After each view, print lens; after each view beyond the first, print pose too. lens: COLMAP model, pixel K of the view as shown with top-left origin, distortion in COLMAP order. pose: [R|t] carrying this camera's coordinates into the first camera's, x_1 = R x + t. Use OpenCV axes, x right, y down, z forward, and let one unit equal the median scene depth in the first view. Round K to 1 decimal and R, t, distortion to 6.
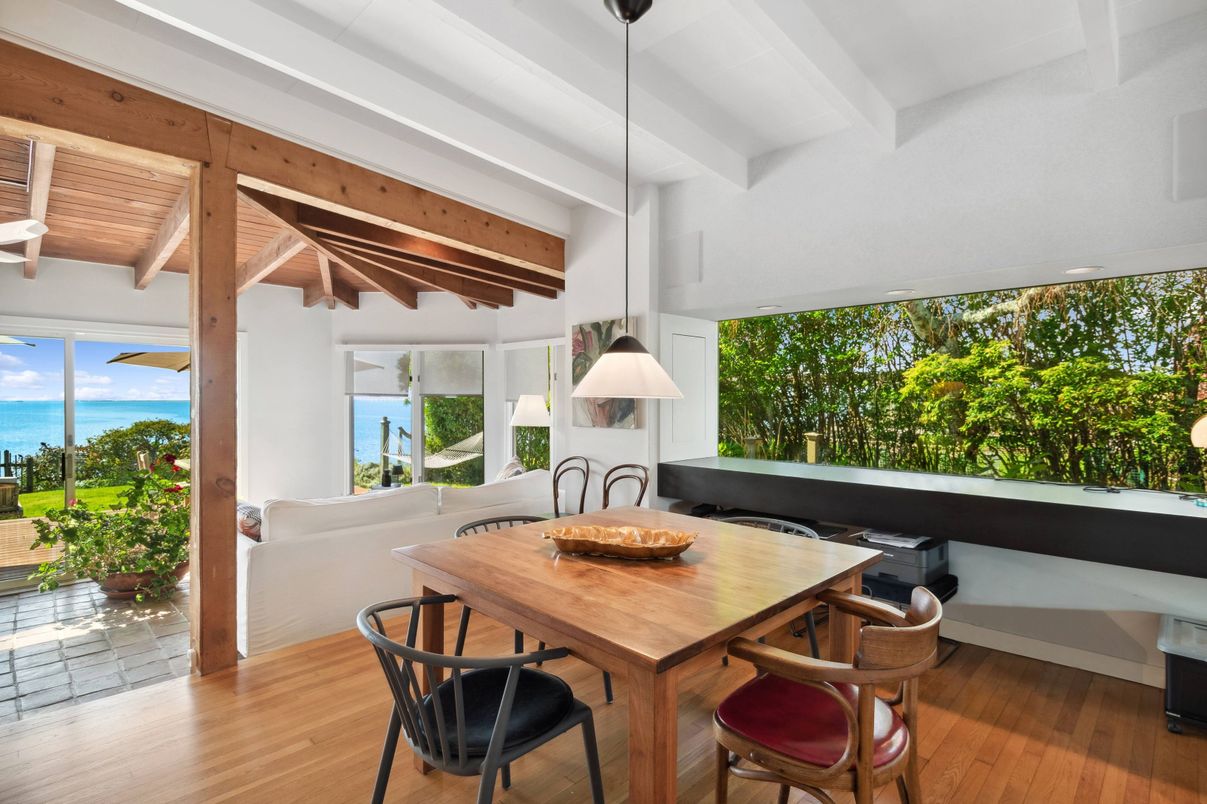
lens RADIAL K [[590.6, 0, 604.9], [0, 590.6, 398.0], [0, 0, 1]] dist [-0.000188, -0.001658]
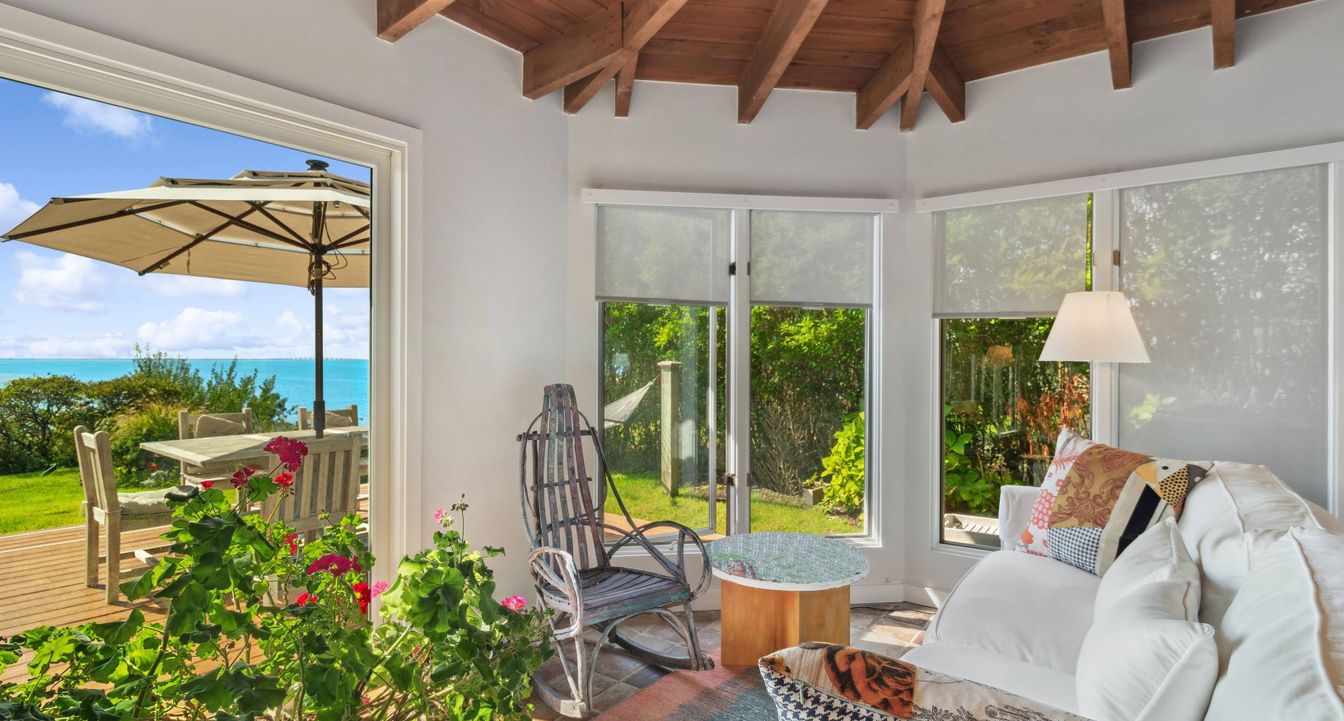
lens RADIAL K [[672.5, 0, 672.0], [0, 672.5, 360.5], [0, 0, 1]] dist [-0.000246, -0.000074]
pose [[0.992249, 0.006814, 0.124082, -0.443800], [-0.006800, 0.999977, -0.000533, 0.041820], [-0.124083, -0.000315, 0.992272, 0.468563]]
